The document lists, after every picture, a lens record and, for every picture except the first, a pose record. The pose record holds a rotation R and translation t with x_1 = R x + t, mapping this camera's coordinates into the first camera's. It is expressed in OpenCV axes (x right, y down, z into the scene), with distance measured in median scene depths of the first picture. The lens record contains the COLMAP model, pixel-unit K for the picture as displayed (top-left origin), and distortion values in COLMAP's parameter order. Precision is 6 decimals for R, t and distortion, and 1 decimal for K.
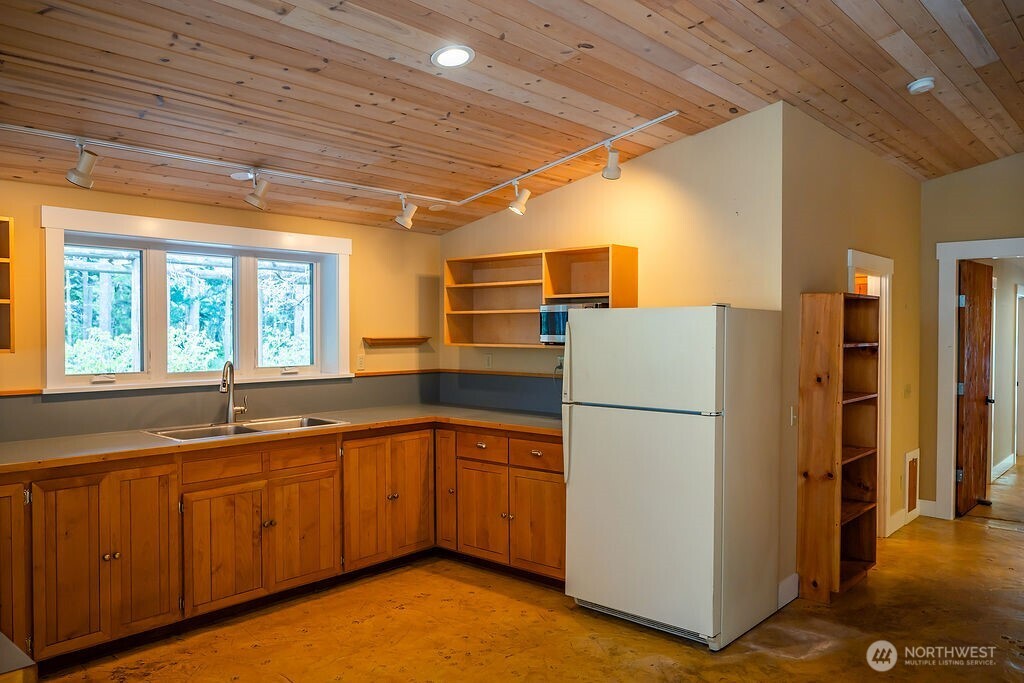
lens RADIAL K [[753.2, 0, 513.4], [0, 753.2, 341.9], [0, 0, 1]] dist [-0.002091, -0.004356]
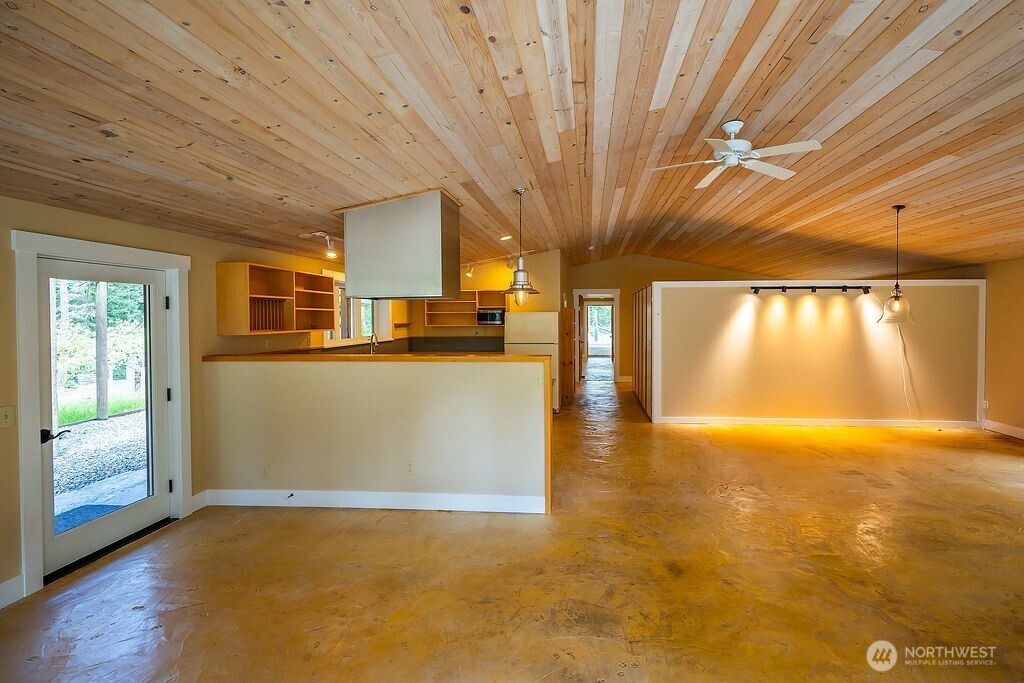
lens RADIAL K [[445.2, 0, 553.8], [0, 445.2, 322.1], [0, 0, 1]] dist [-0.001606, -0.000559]
pose [[0.800680, -0.011567, 0.598981, -0.744067], [0.015635, 0.999877, -0.001591, 0.000230], [-0.598889, 0.010639, 0.800761, -0.481111]]
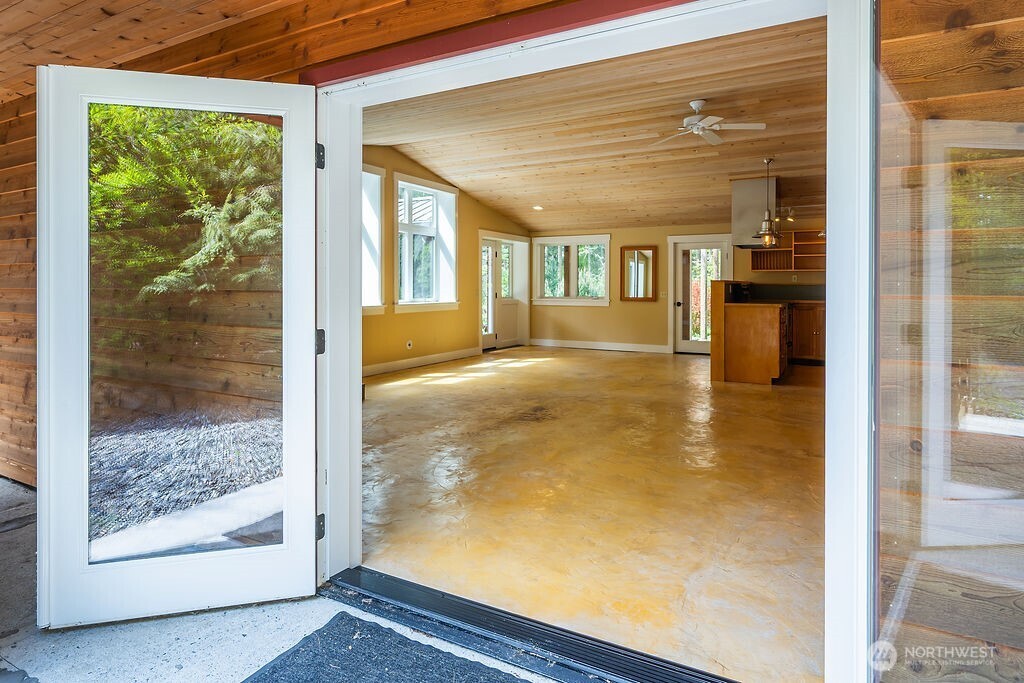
lens RADIAL K [[582.1, 0, 500.6], [0, 582.1, 283.3], [0, 0, 1]] dist [-0.000734, 0.000037]
pose [[0.209763, -0.007365, -0.977725, 1.139025], [-0.018184, 0.999769, -0.011432, 0.095701], [0.977583, 0.020177, 0.209580, -0.752726]]
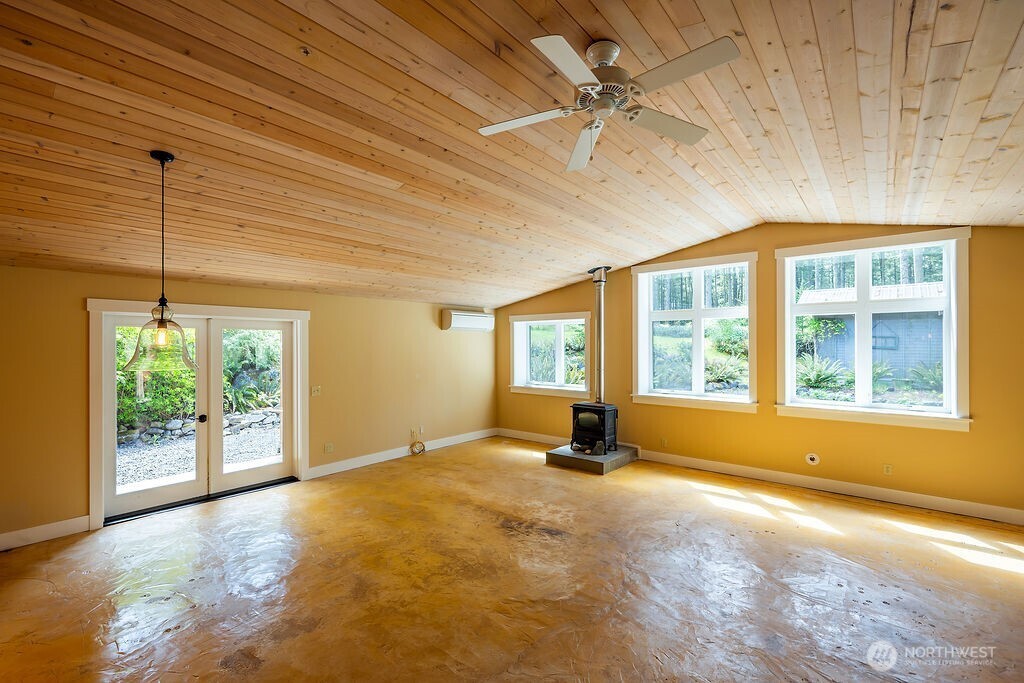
lens RADIAL K [[444.6, 0, 517.0], [0, 444.6, 342.4], [0, 0, 1]] dist [0.004067, -0.000529]
pose [[-0.999166, -0.001873, -0.040798, 0.070282], [-0.002356, 0.999928, 0.011803, -0.027205], [0.040772, 0.011889, -0.999098, 0.423496]]
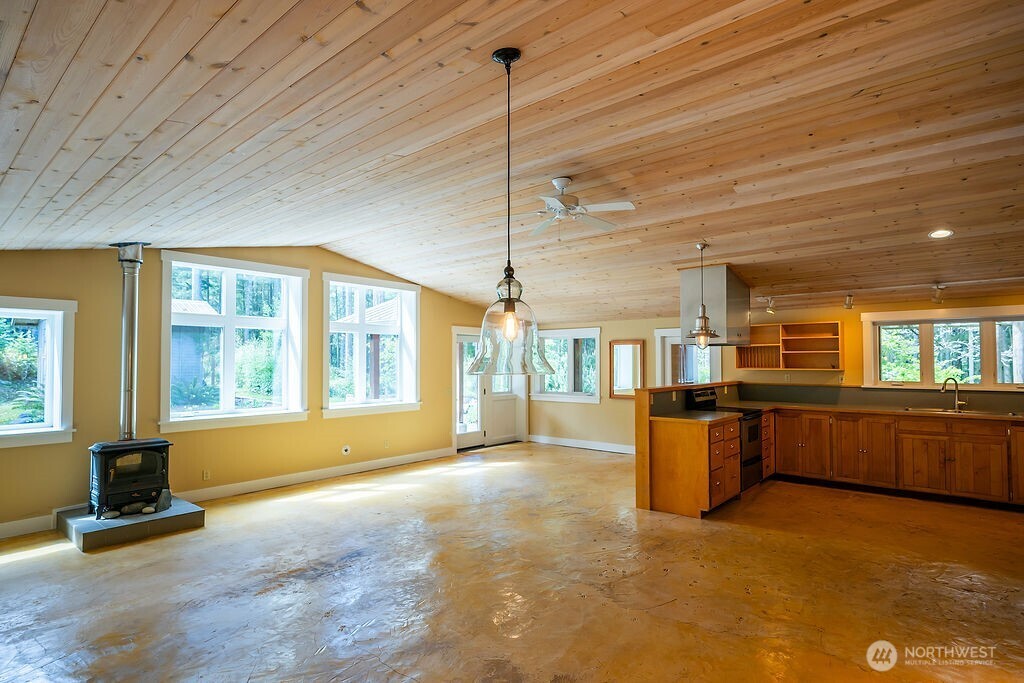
lens RADIAL K [[520.0, 0, 545.2], [0, 520.0, 347.4], [0, 0, 1]] dist [0.001480, -0.000876]
pose [[0.052907, -0.031817, -0.998092, 0.902563], [-0.014036, 0.999370, -0.032601, 0.005258], [0.998501, 0.015734, 0.052427, -0.132519]]
